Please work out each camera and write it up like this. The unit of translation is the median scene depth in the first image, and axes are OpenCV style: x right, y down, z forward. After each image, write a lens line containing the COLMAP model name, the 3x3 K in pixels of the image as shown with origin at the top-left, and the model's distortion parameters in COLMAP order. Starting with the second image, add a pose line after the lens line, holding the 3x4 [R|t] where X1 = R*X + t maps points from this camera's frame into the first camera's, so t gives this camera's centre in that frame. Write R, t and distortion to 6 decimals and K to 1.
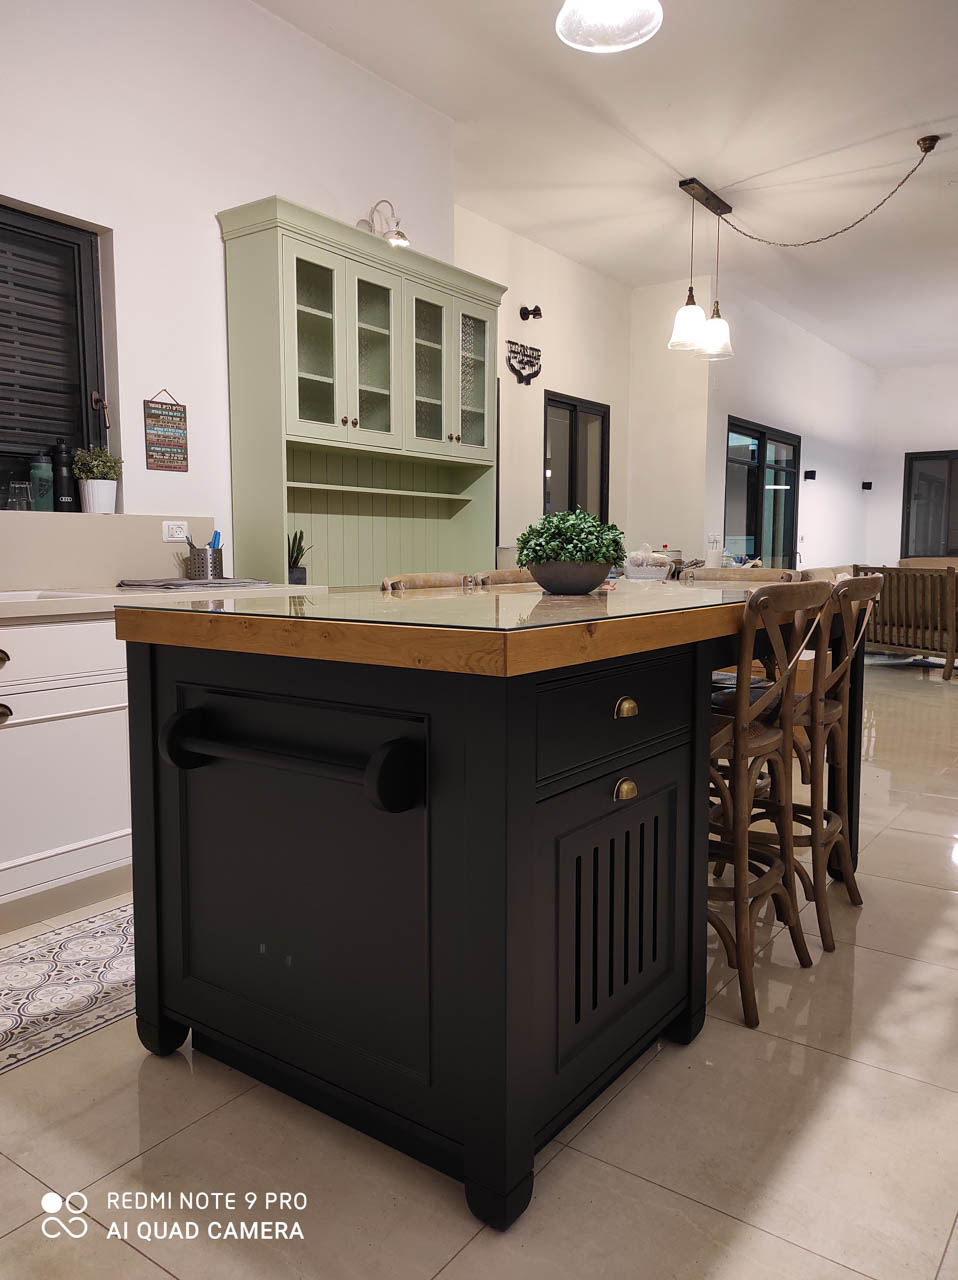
lens RADIAL K [[939.7, 0, 485.9], [0, 939.7, 636.8], [0, 0, 1]] dist [0.062369, -0.055126]
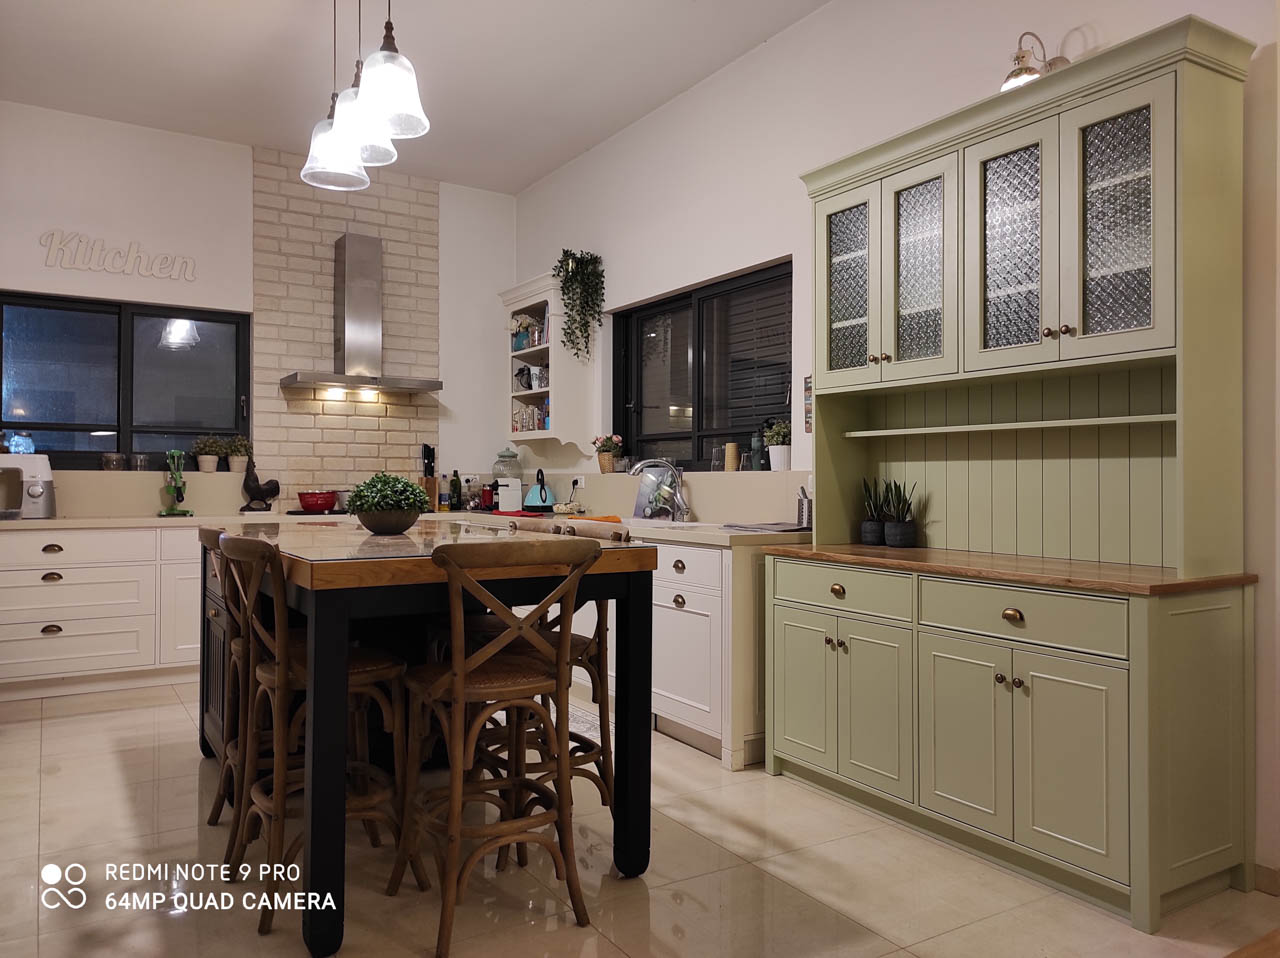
lens RADIAL K [[939.7, 0, 639.5], [0, 939.7, 474.7], [0, 0, 1]] dist [0.062369, -0.055126]
pose [[-0.377792, -0.006014, -0.925871, 1.161060], [-0.090318, 0.995449, 0.030388, -0.196348], [0.921475, 0.095103, -0.376616, 1.753009]]
